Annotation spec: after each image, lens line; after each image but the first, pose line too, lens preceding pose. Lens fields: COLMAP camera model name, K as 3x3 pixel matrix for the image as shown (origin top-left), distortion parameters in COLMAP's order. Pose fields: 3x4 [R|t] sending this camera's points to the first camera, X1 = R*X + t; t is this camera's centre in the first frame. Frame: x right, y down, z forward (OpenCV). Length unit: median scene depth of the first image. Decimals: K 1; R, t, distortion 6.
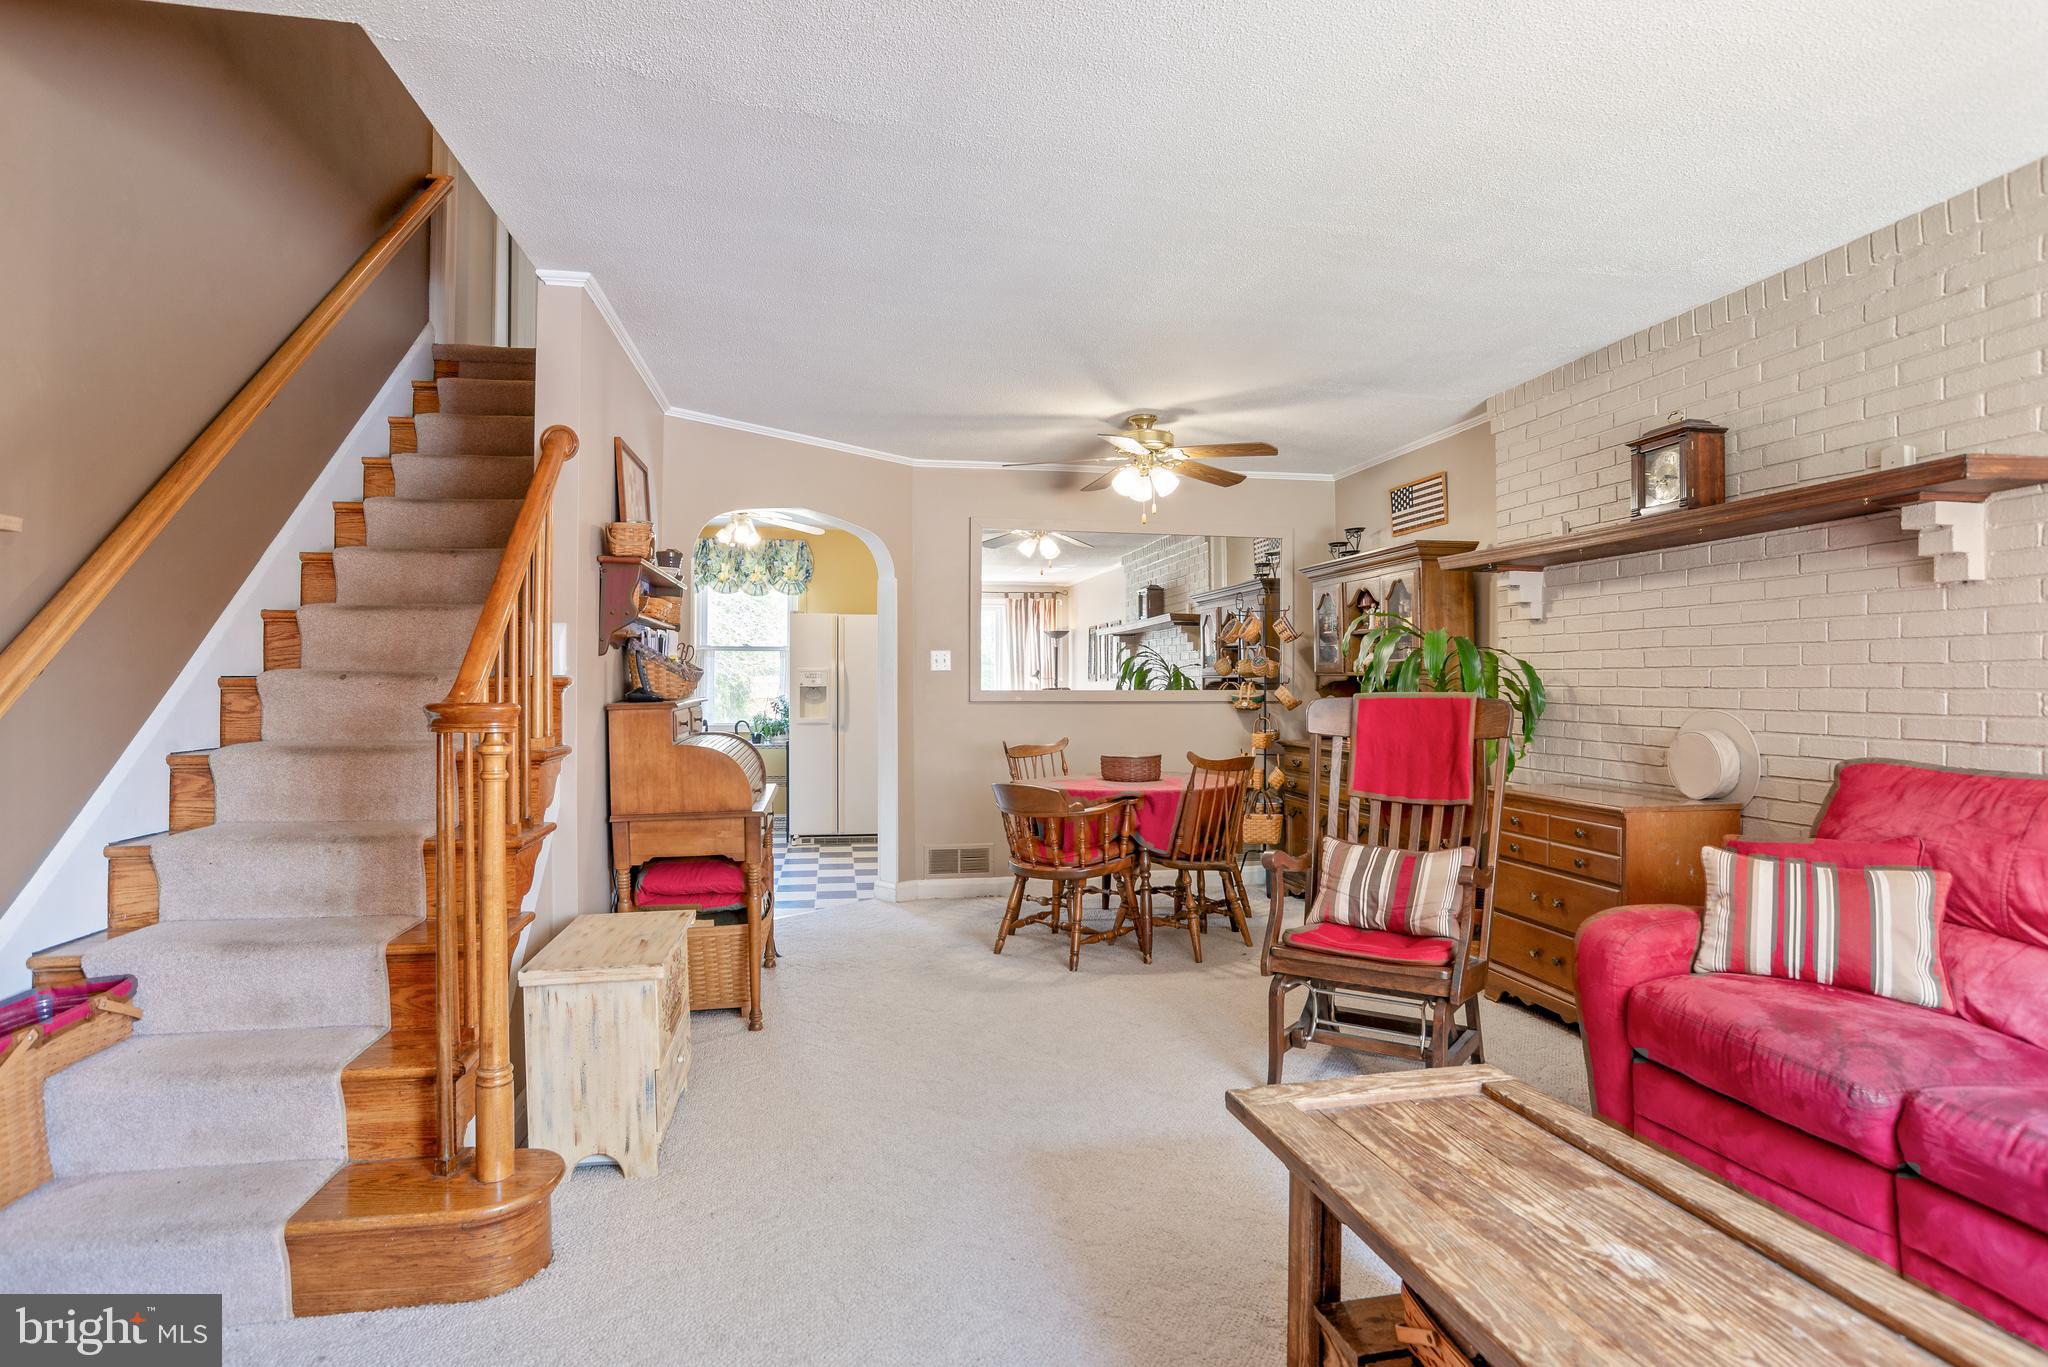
lens RADIAL K [[1040.9, 0, 1016.2], [0, 1040.9, 680.1], [0, 0, 1]] dist [-0.074872, 0.042433]
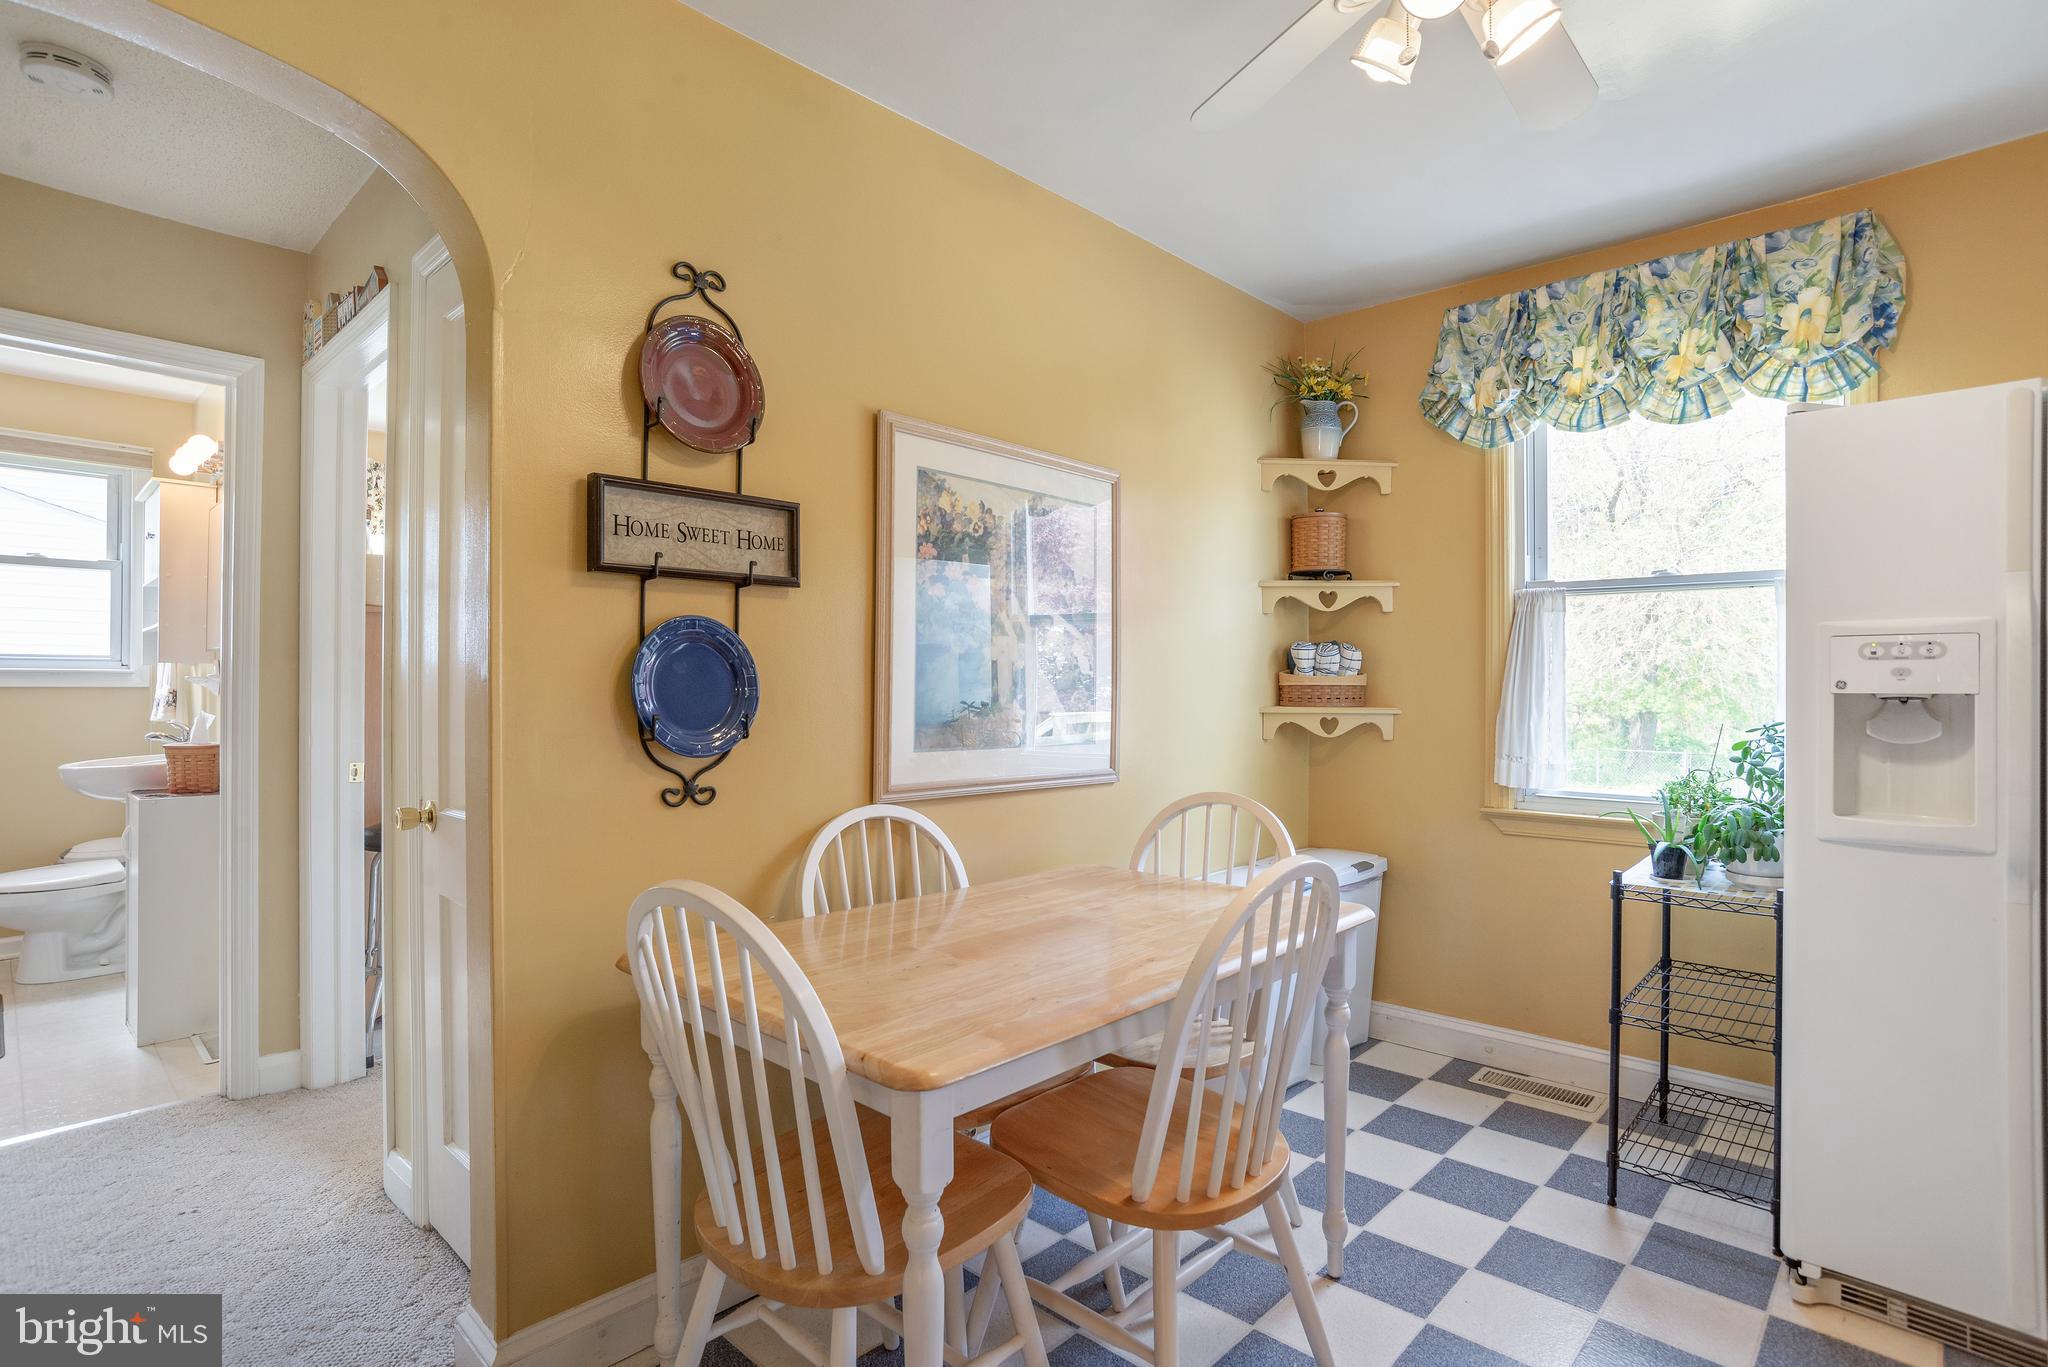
lens RADIAL K [[1040.9, 0, 1018.4], [0, 1040.9, 677.5], [0, 0, 1]] dist [-0.074872, 0.042433]
pose [[0.600669, -0.002647, -0.799494, -0.285379], [-0.003885, 0.999973, -0.006230, 0.009916], [0.799489, 0.006848, 0.600642, 1.516377]]
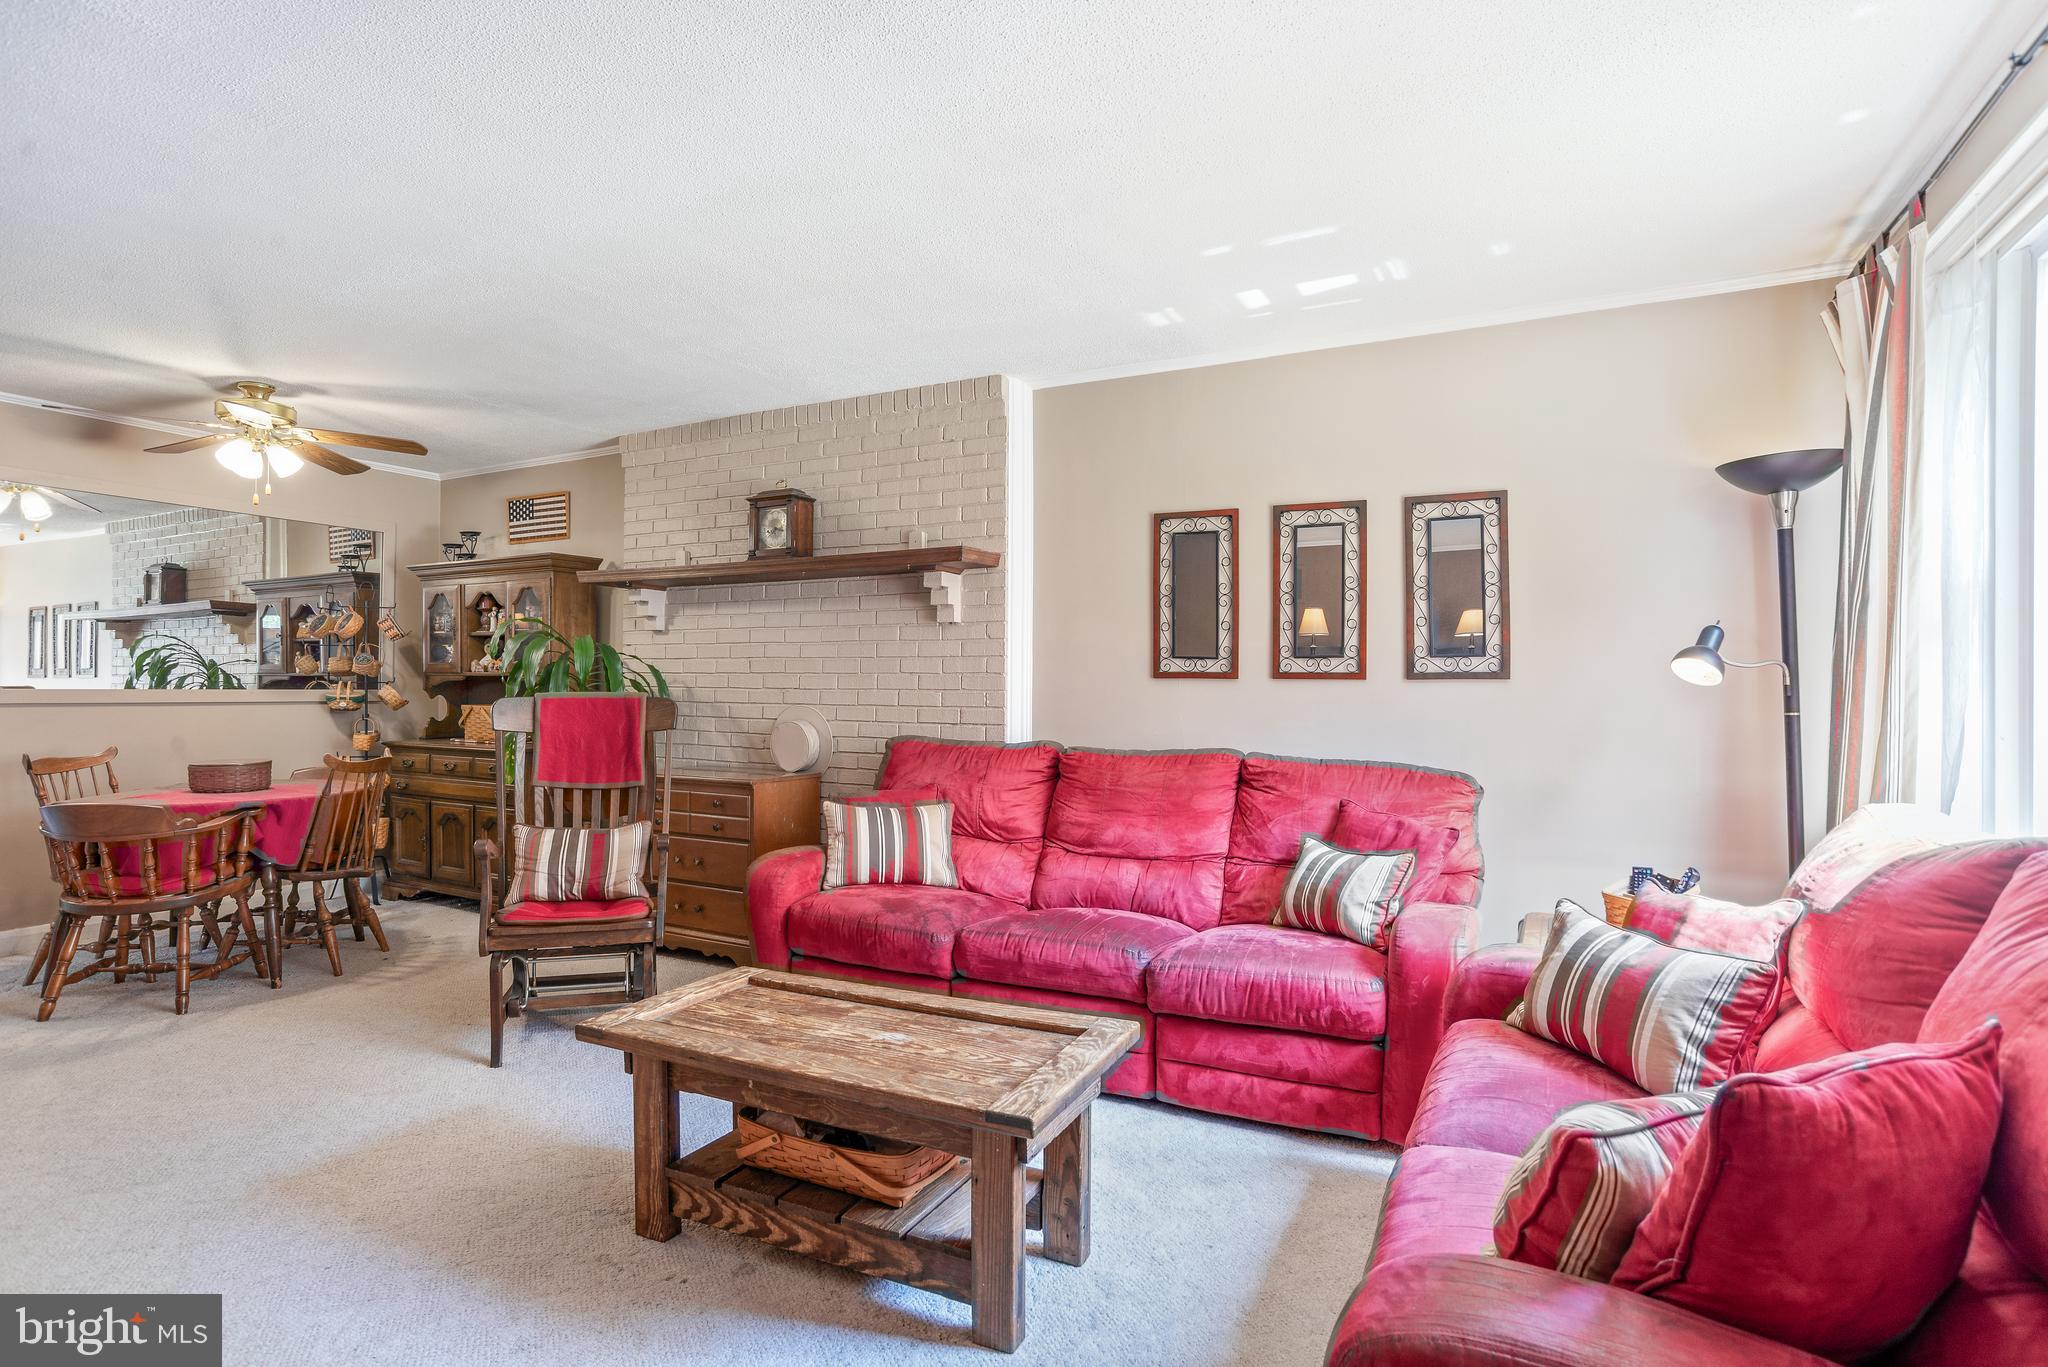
lens RADIAL K [[1040.9, 0, 996.1], [0, 1040.9, 677.4], [0, 0, 1]] dist [-0.074872, 0.042433]
pose [[0.626987, 0.011411, 0.778946, -0.215110], [-0.009061, 0.999932, -0.007355, 0.000186], [-0.778977, -0.002447, 0.627047, -0.064554]]
